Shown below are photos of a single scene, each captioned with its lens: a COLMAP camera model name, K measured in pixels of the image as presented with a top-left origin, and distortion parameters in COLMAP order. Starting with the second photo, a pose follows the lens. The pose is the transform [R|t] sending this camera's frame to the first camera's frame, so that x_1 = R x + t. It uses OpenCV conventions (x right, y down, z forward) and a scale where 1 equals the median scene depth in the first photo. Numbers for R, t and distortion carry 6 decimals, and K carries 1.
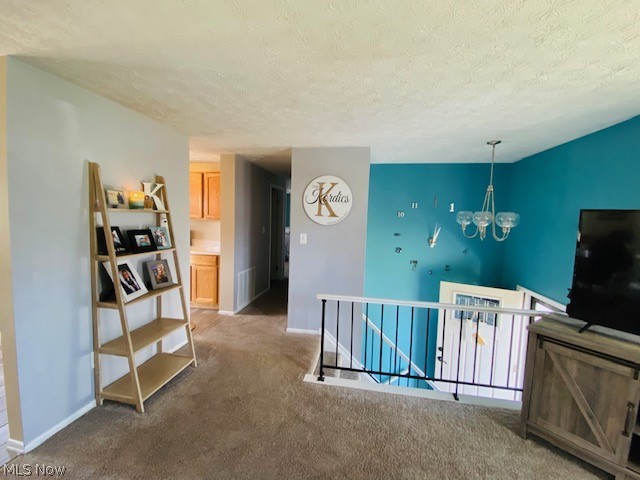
lens RADIAL K [[283.1, 0, 320.0], [0, 283.1, 240.0], [0, 0, 1]] dist [0.079521, -0.039698]
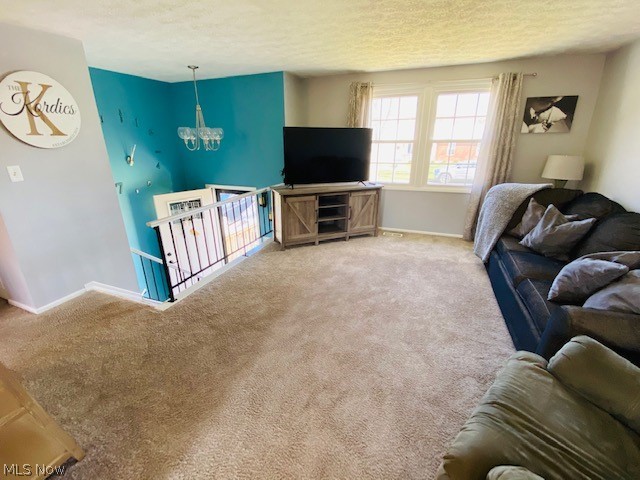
lens RADIAL K [[277.7, 0, 320.0], [0, 277.7, 240.0], [0, 0, 1]] dist [-0.000518, -0.012591]
pose [[0.218310, -0.369663, 0.903156, -0.541070], [0.093550, 0.929144, 0.357687, -0.021302], [-0.971385, 0.006403, 0.237424, 0.189909]]
